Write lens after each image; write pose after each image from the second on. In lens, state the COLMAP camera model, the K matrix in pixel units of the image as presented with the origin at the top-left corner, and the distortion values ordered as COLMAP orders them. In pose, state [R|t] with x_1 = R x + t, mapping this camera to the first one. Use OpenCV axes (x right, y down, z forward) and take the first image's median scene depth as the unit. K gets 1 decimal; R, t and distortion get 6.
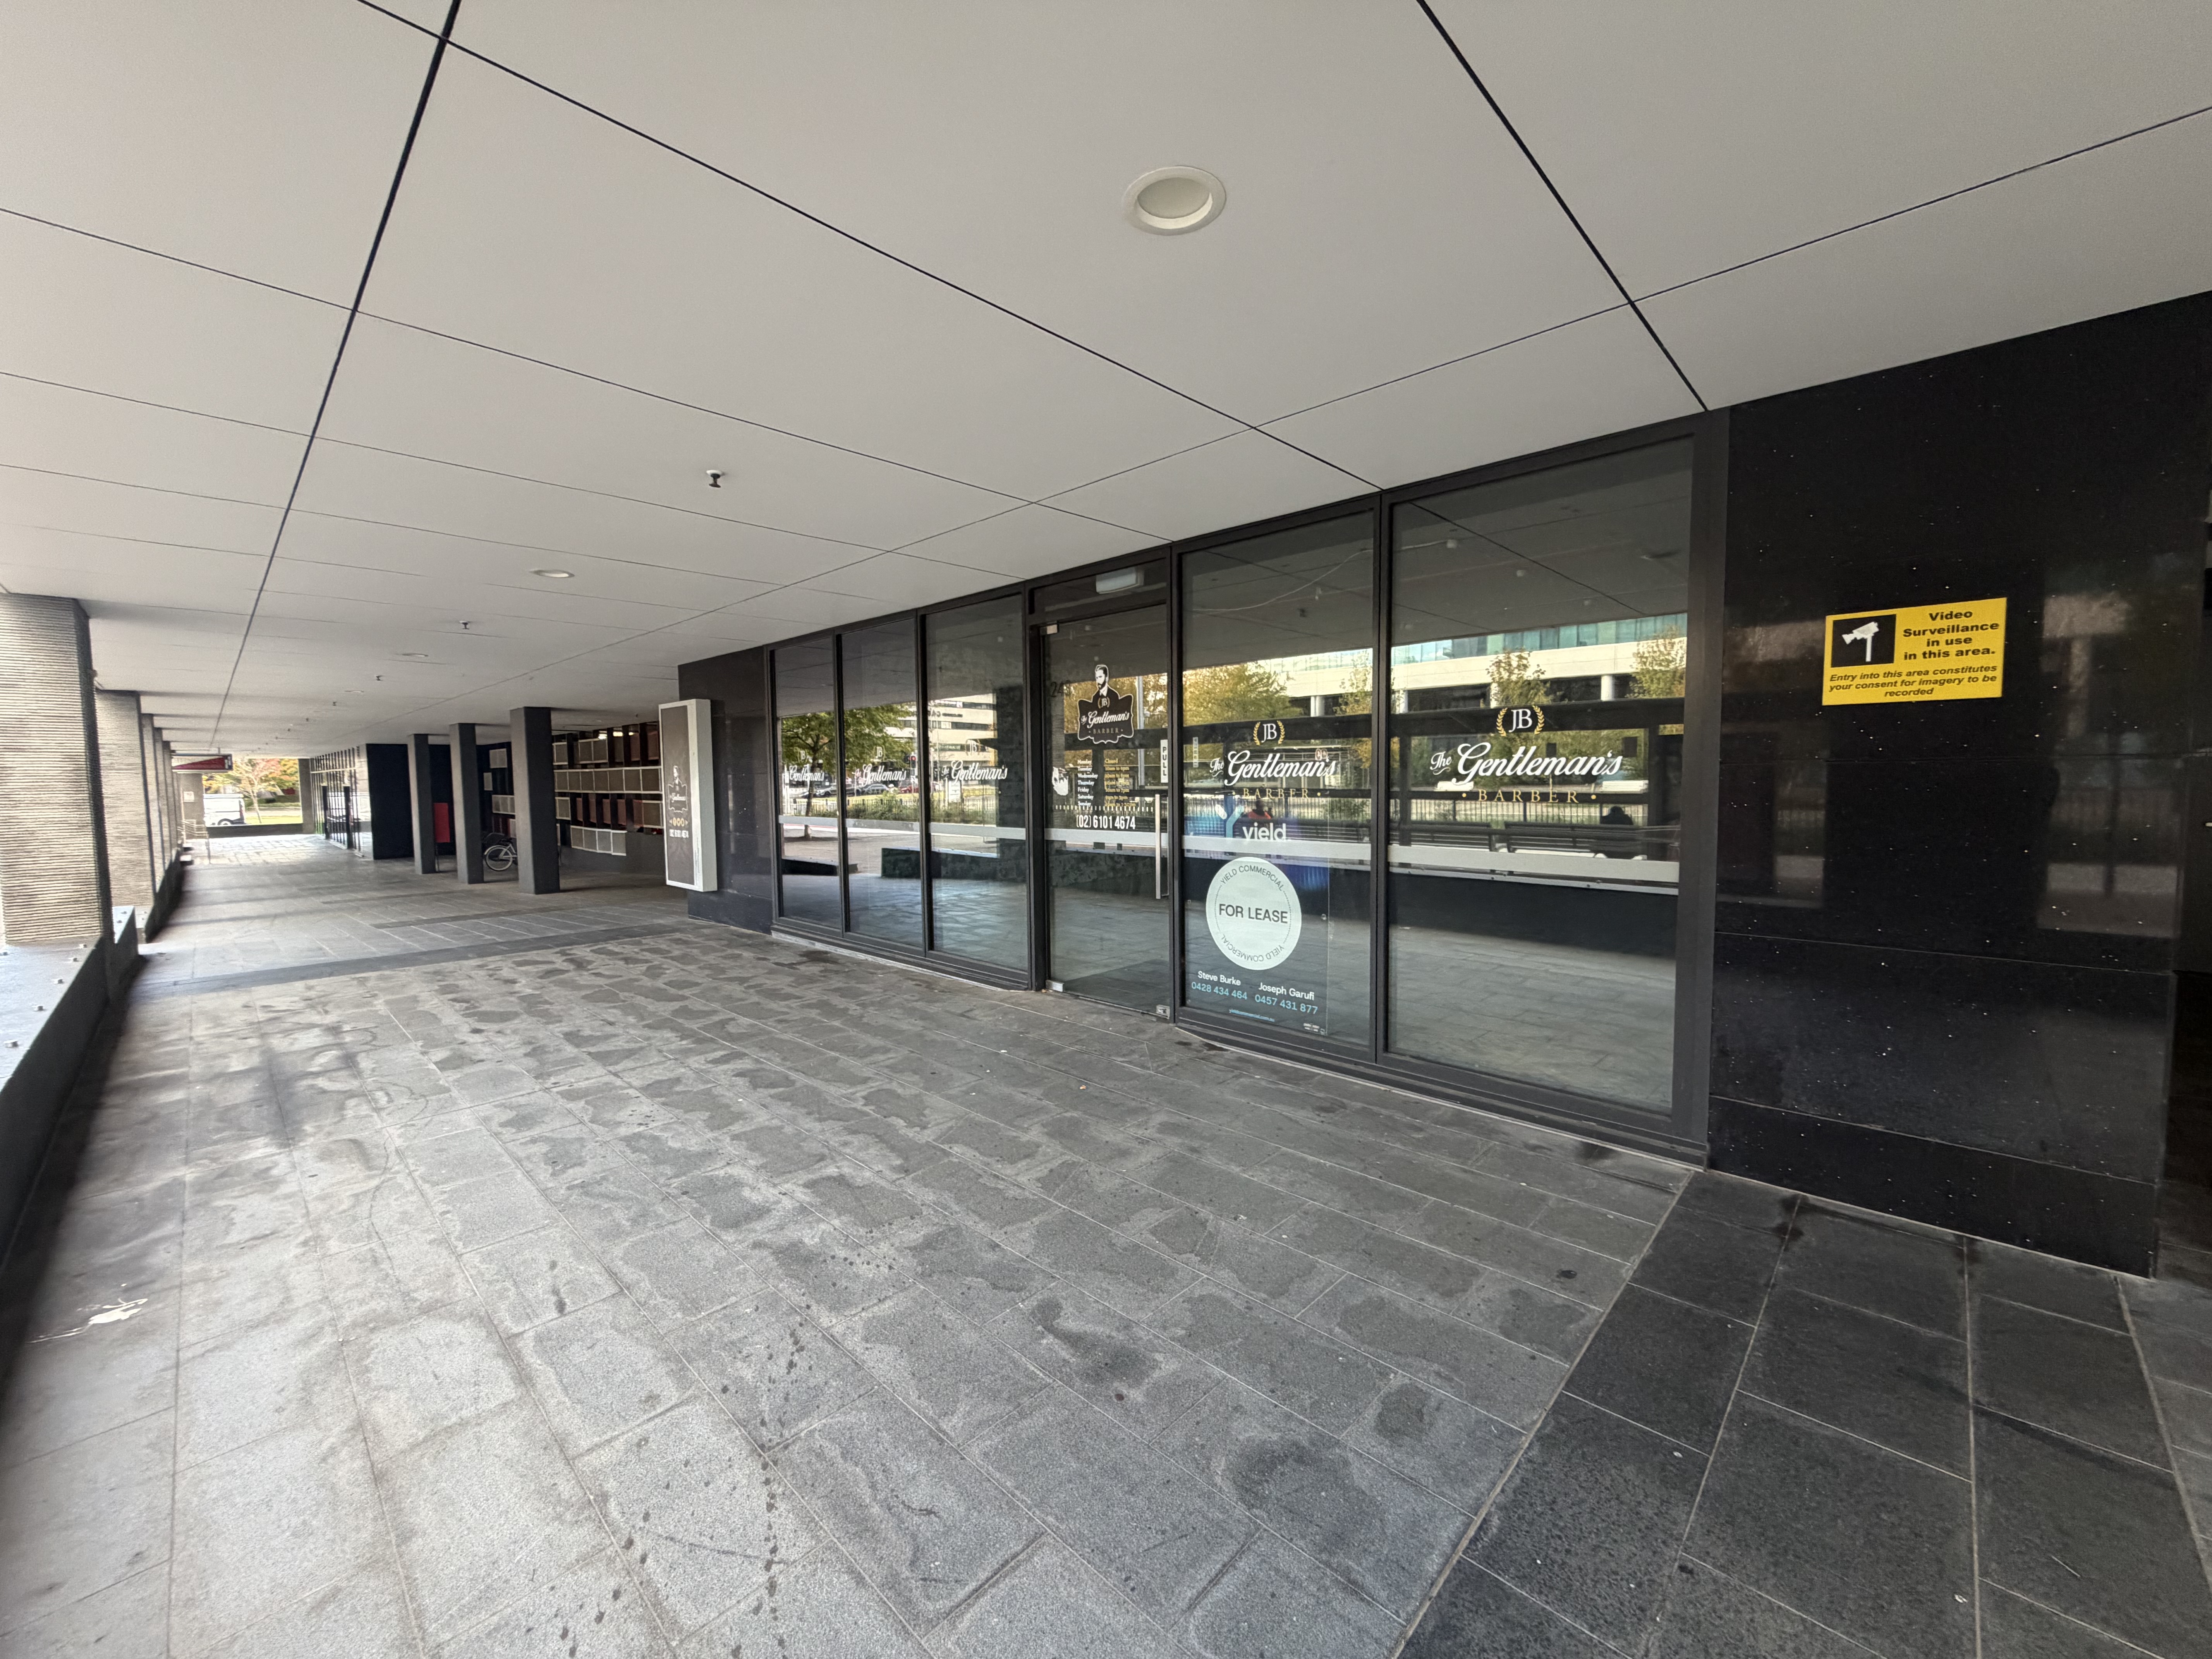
lens RADIAL K [[877.0, 0, 1095.8], [0, 877.0, 828.7], [0, 0, 1]] dist [0.001096, -0.000205]
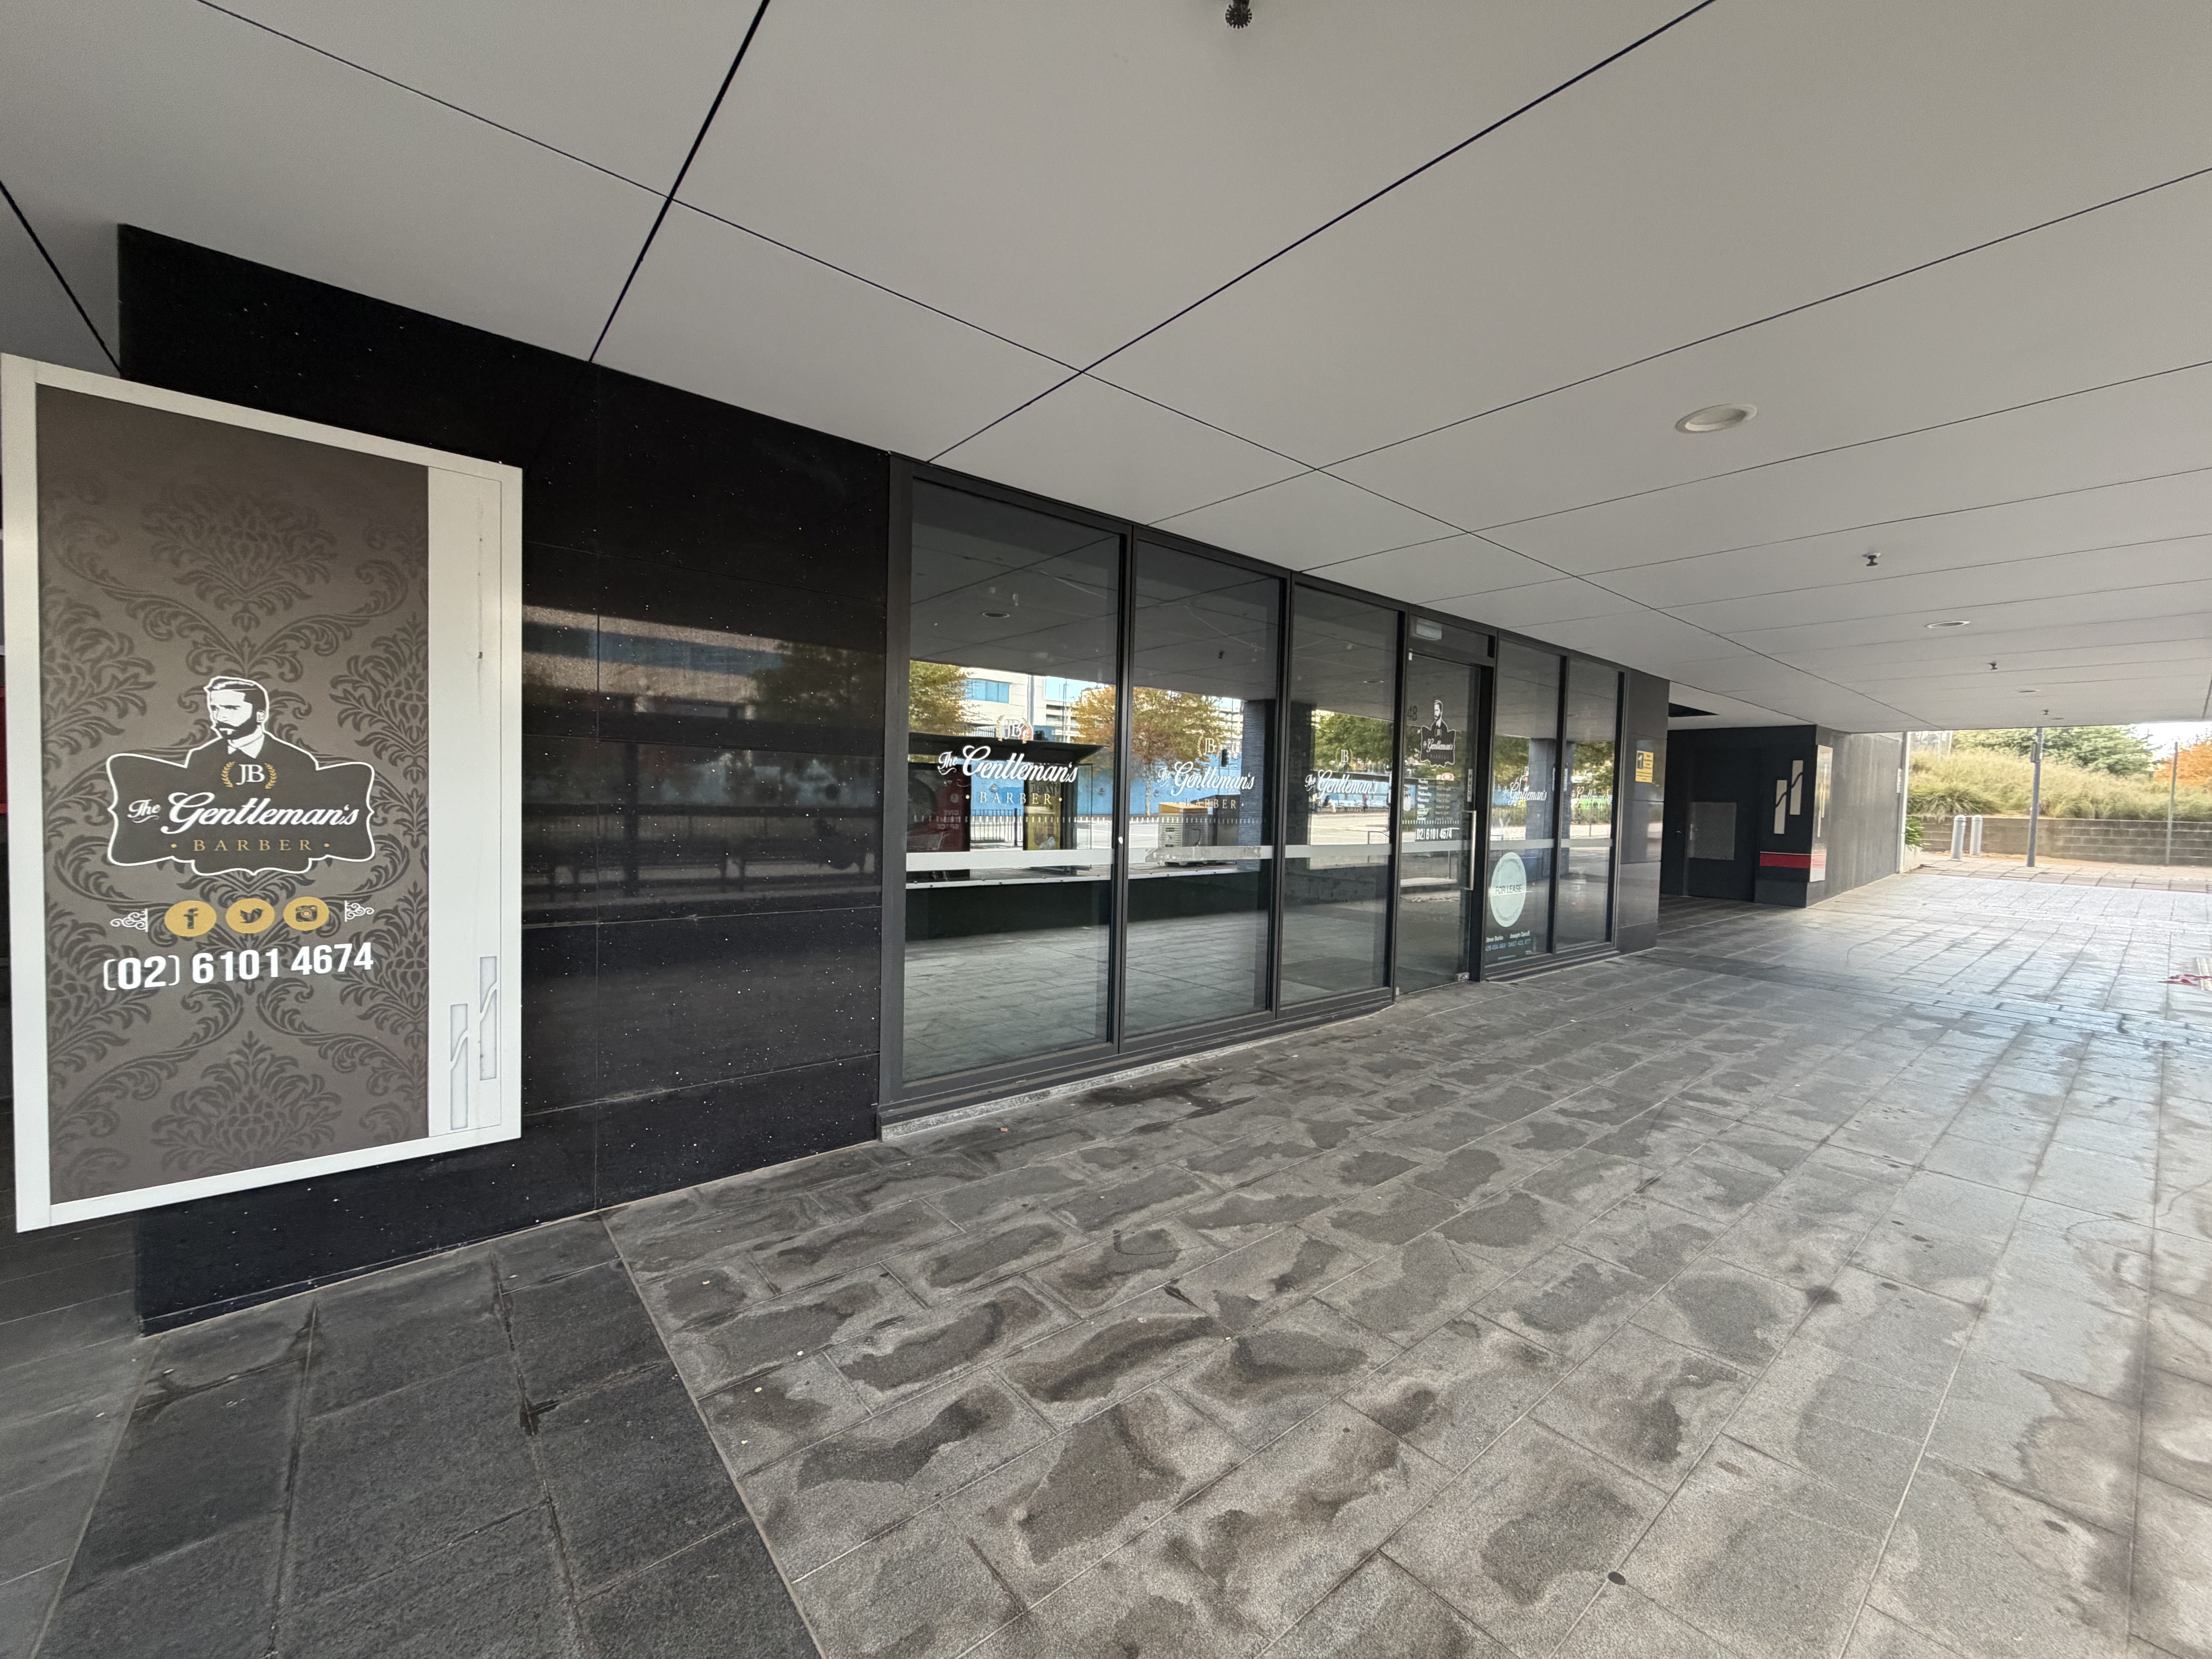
lens RADIAL K [[877.0, 0, 1096.4], [0, 877.0, 836.2], [0, 0, 1]] dist [0.001096, -0.000205]
pose [[0.111546, -0.027810, 0.993370, -1.276521], [0.032844, 0.999165, 0.024284, -0.050740], [-0.993216, 0.029918, 0.112366, 1.392544]]
